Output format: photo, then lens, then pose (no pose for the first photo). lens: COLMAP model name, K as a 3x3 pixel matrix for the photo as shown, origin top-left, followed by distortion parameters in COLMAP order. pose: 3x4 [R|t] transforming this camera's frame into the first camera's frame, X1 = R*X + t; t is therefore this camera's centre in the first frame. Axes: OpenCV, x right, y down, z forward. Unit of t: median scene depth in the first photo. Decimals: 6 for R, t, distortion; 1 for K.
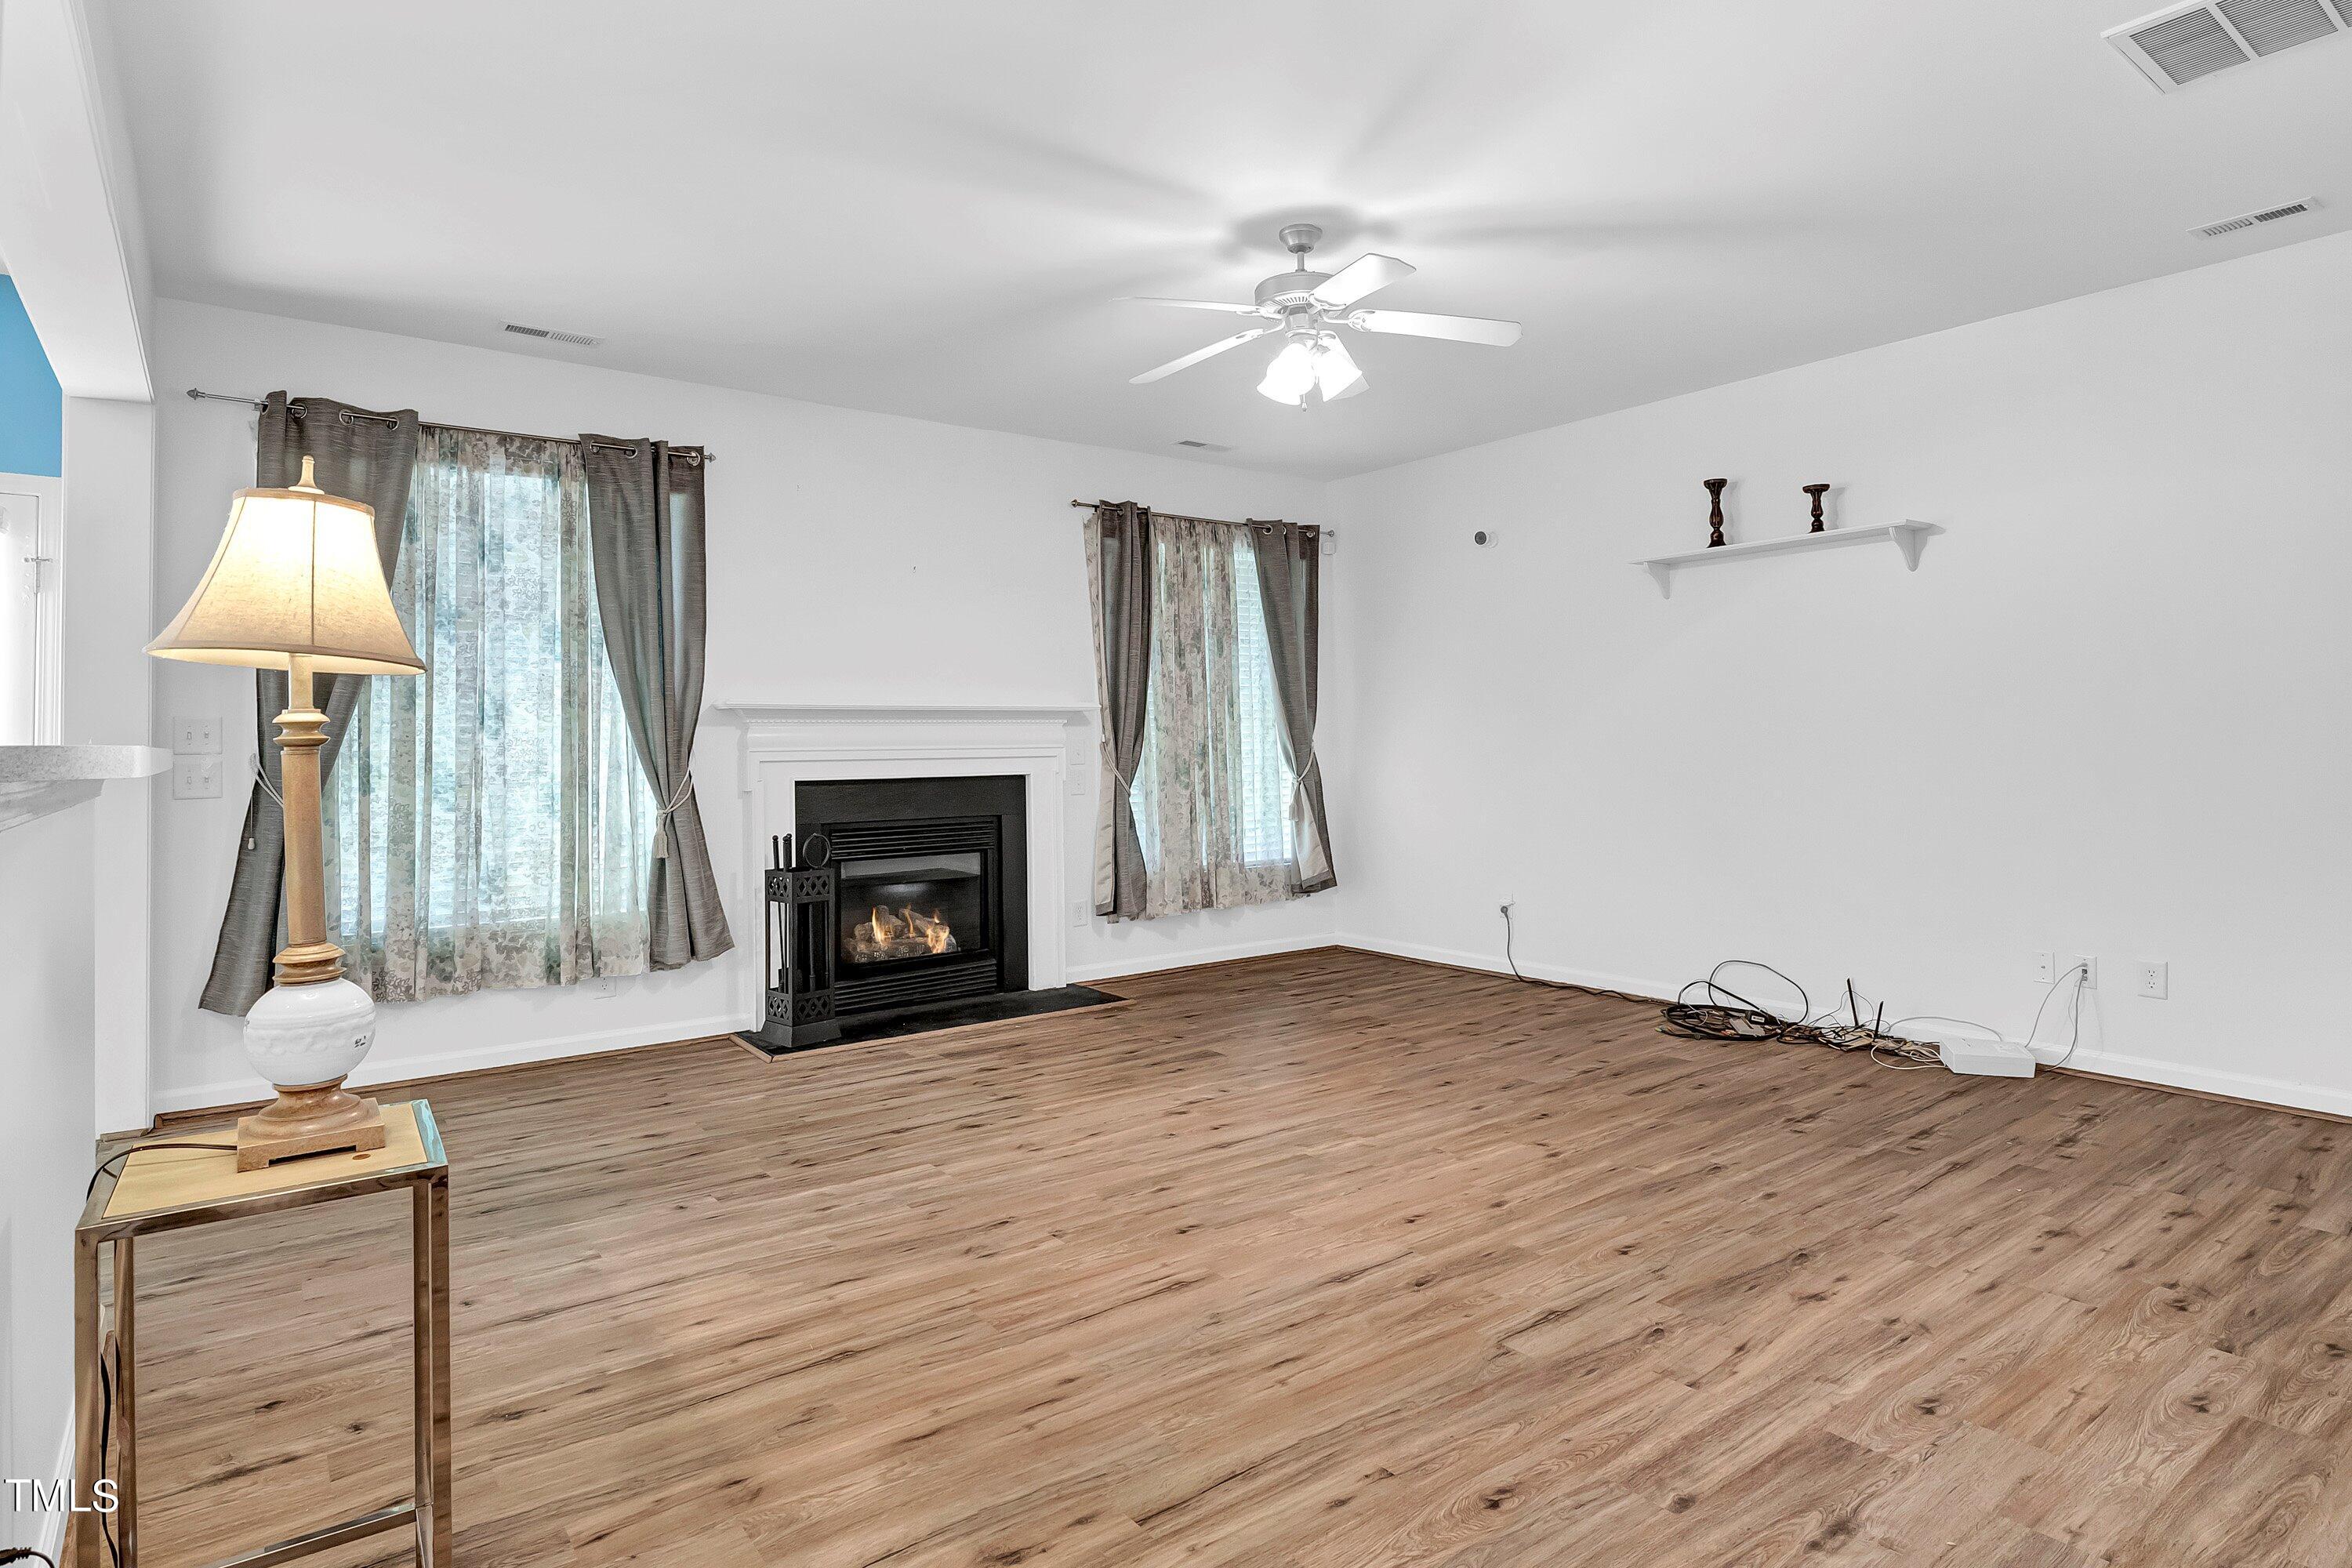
lens RADIAL K [[1260.7, 0, 1187.5], [0, 1260.7, 736.7], [0, 0, 1]] dist [-0.013247, 0.001257]
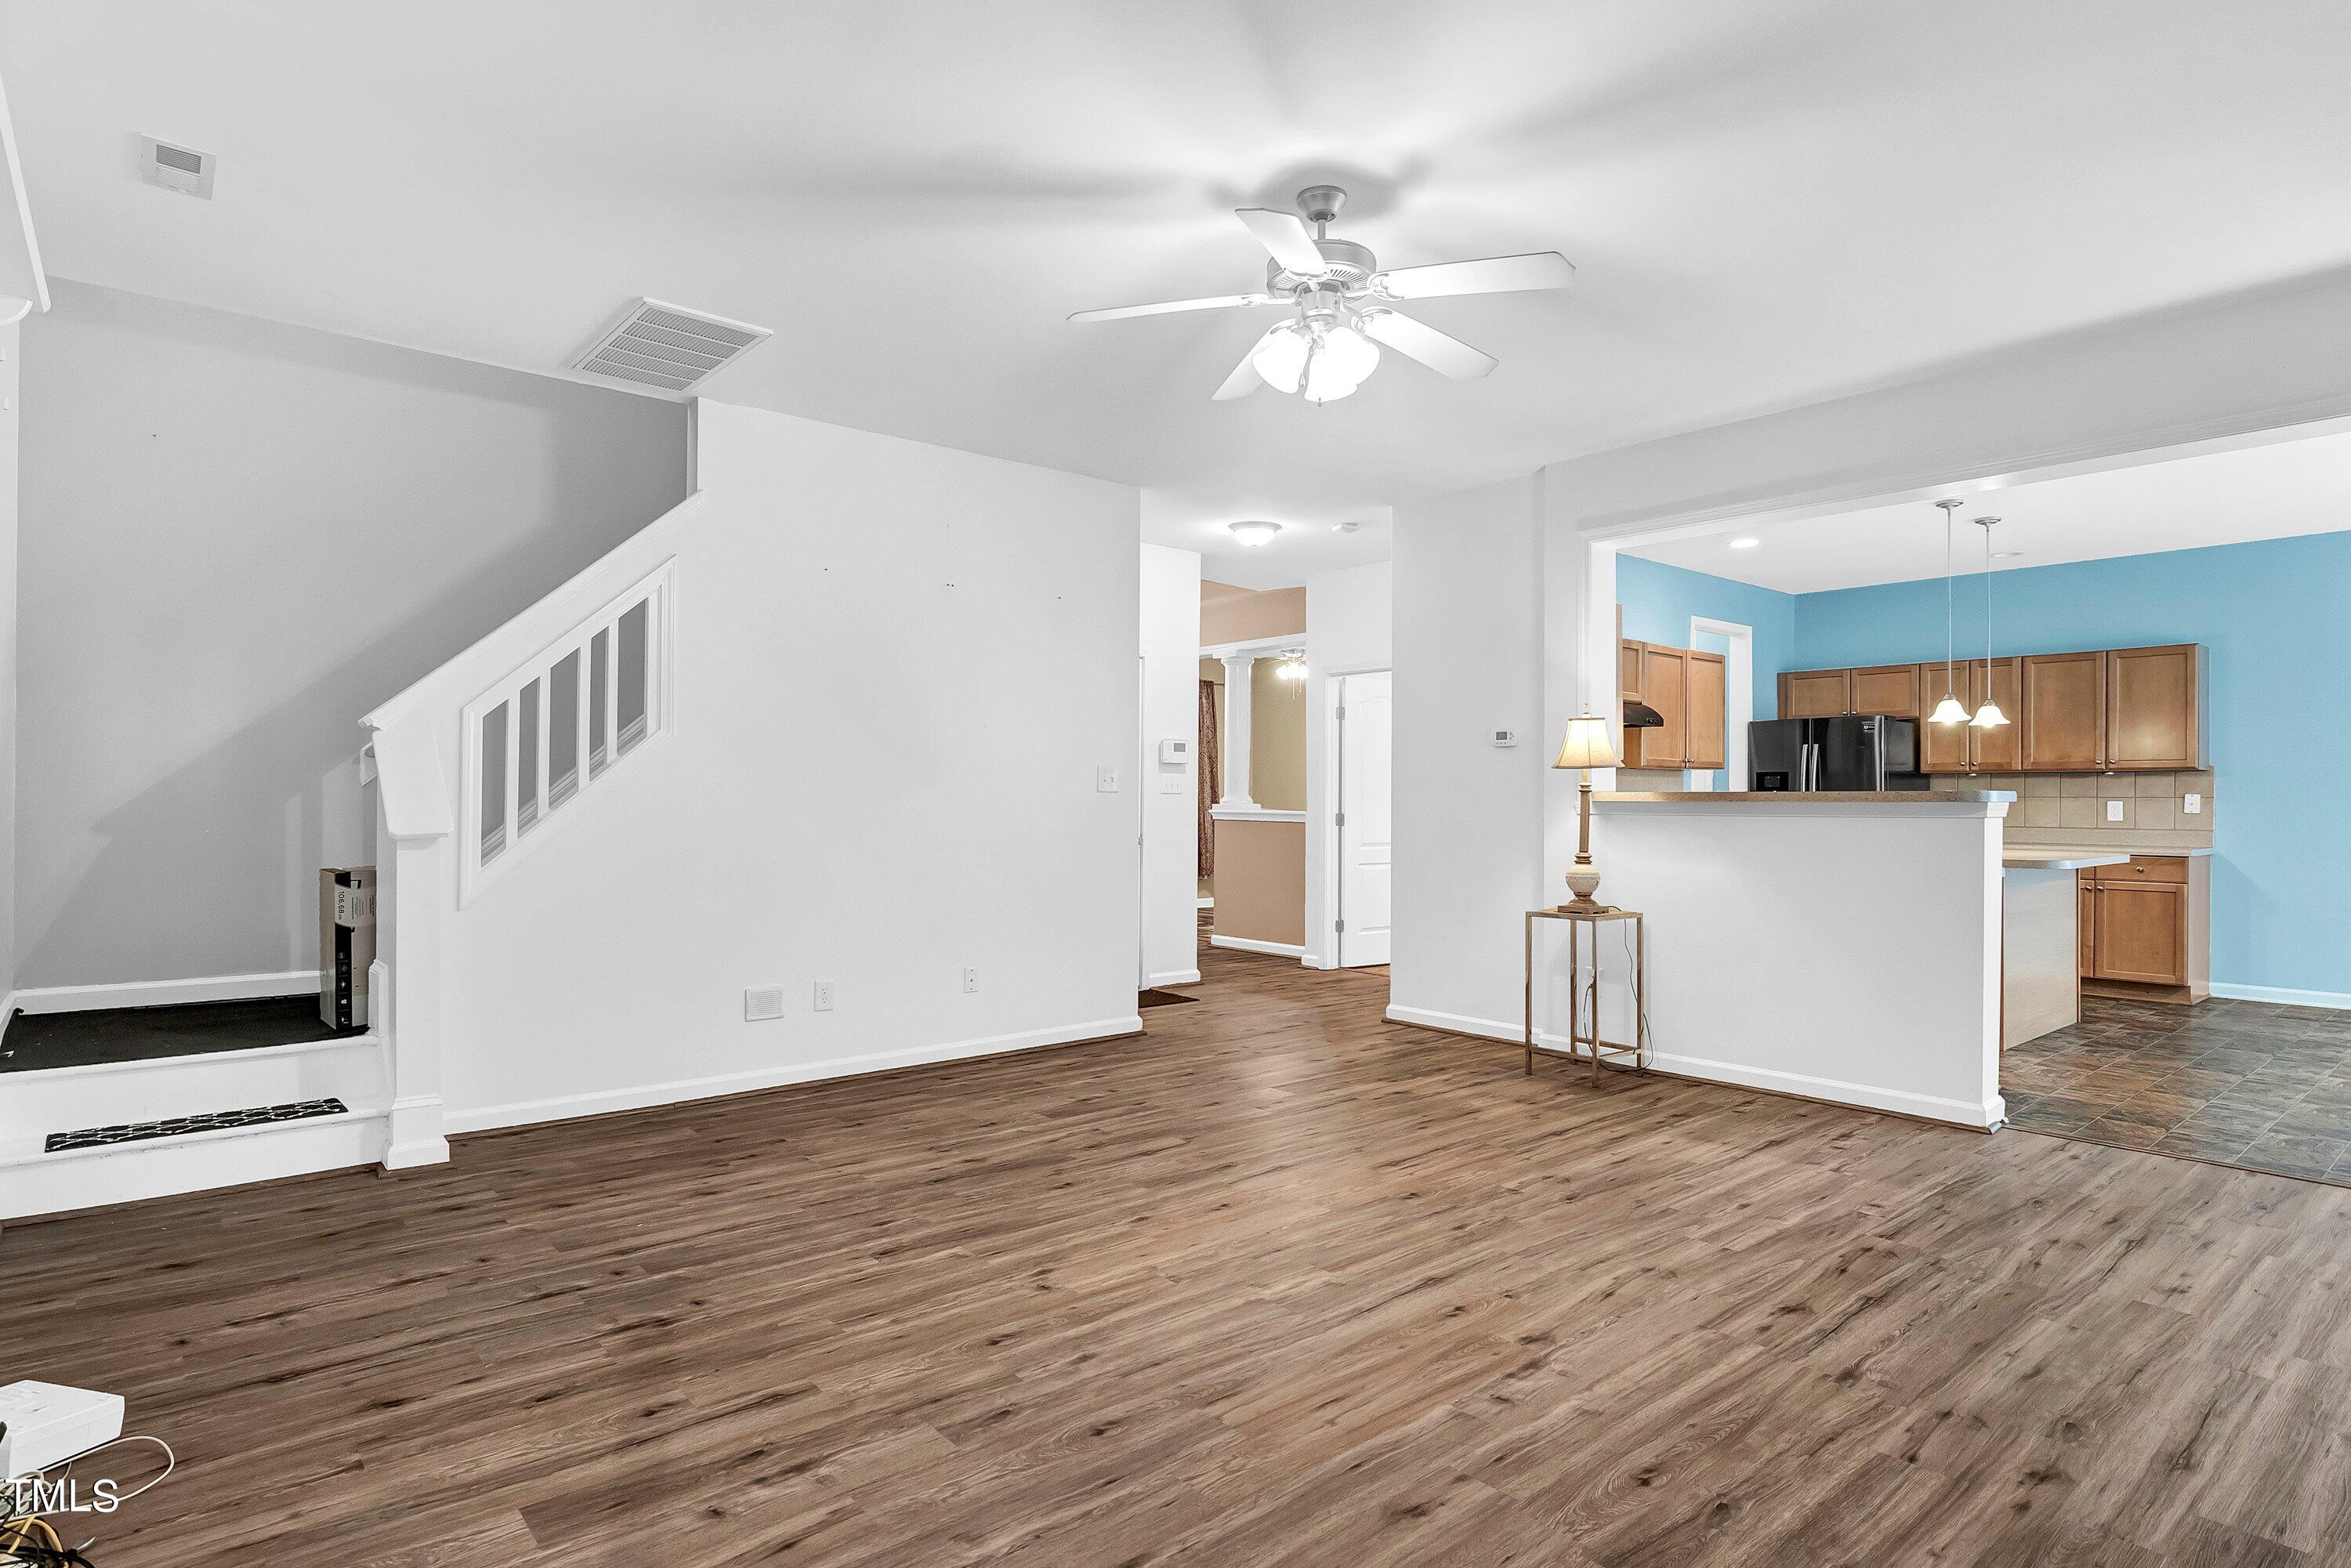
lens RADIAL K [[1238.7, 0, 1179.2], [0, 1238.7, 774.3], [0, 0, 1]] dist [-0.013949, -0.000762]
pose [[-0.998257, 0.007964, -0.058485, 0.242112], [0.009484, 0.999623, -0.025757, 0.014777], [0.058258, -0.026267, -0.997956, 1.836316]]
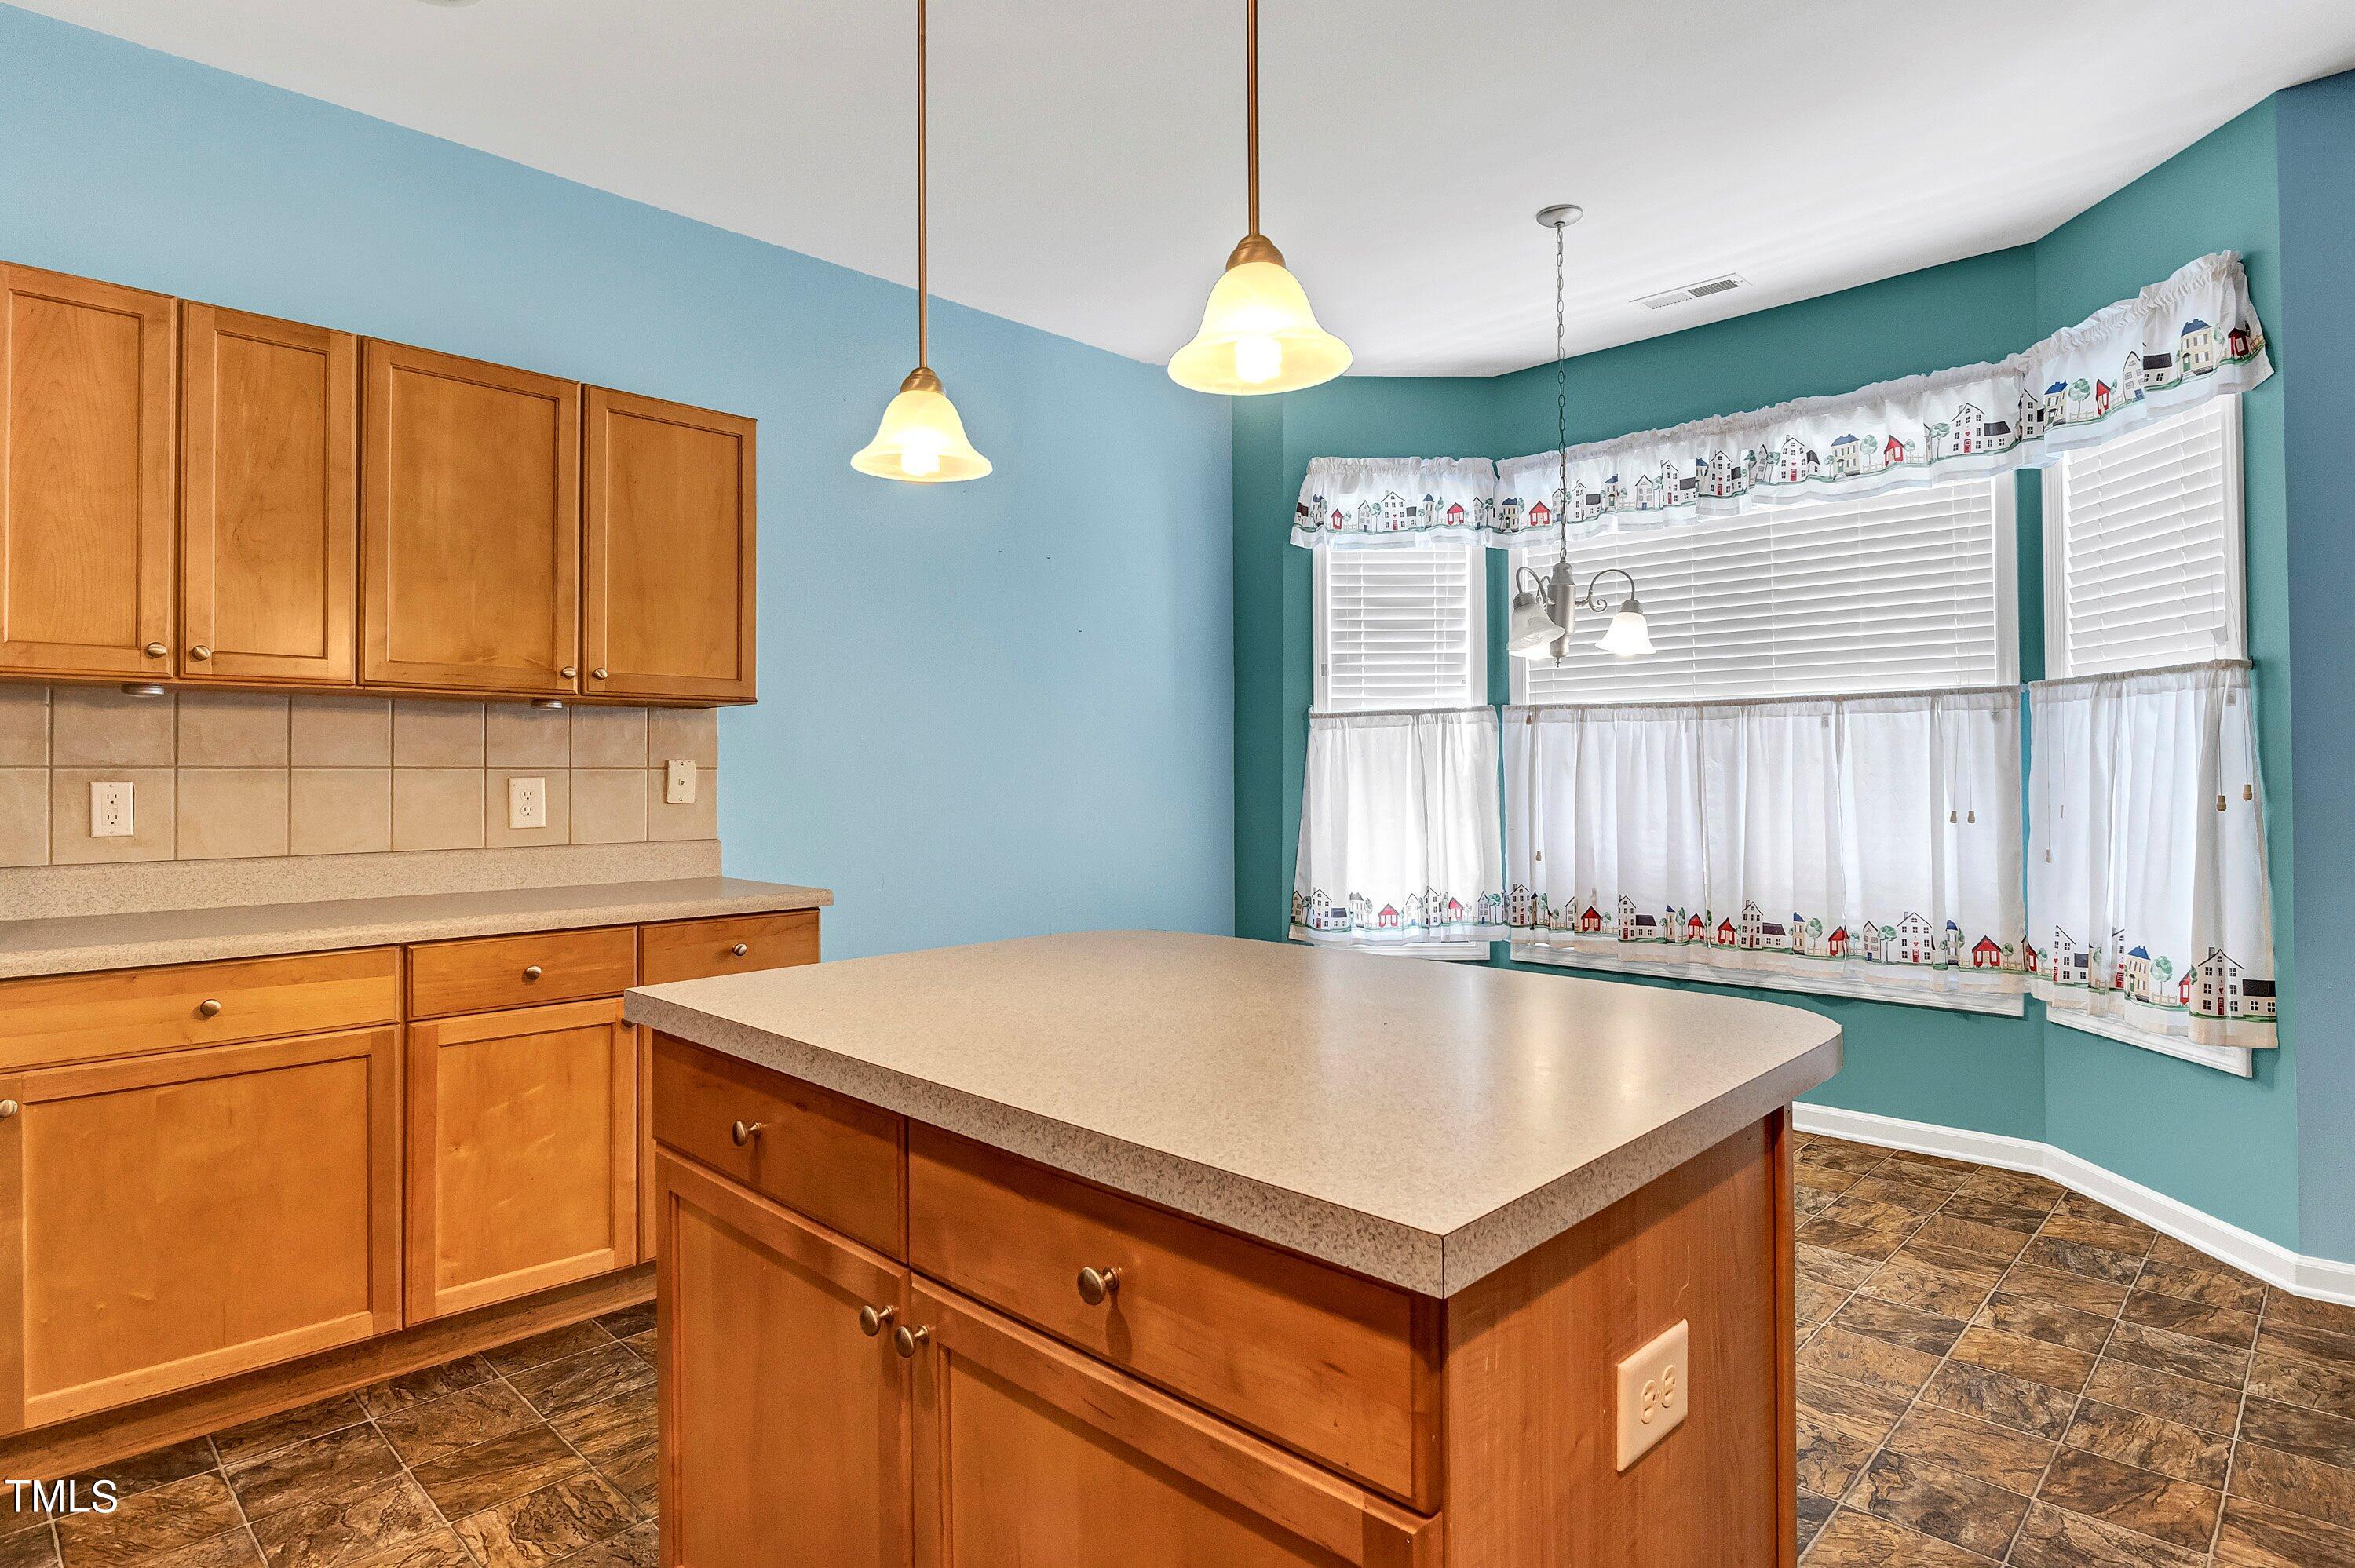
lens RADIAL K [[1240.6, 0, 1181.2], [0, 1240.6, 774.3], [0, 0, 1]] dist [-0.013949, -0.000762]
pose [[0.157991, 0.012426, -0.987362, -0.600324], [0.009395, 0.999857, 0.014086, 0.012133], [0.987396, -0.011502, 0.157852, 0.090728]]
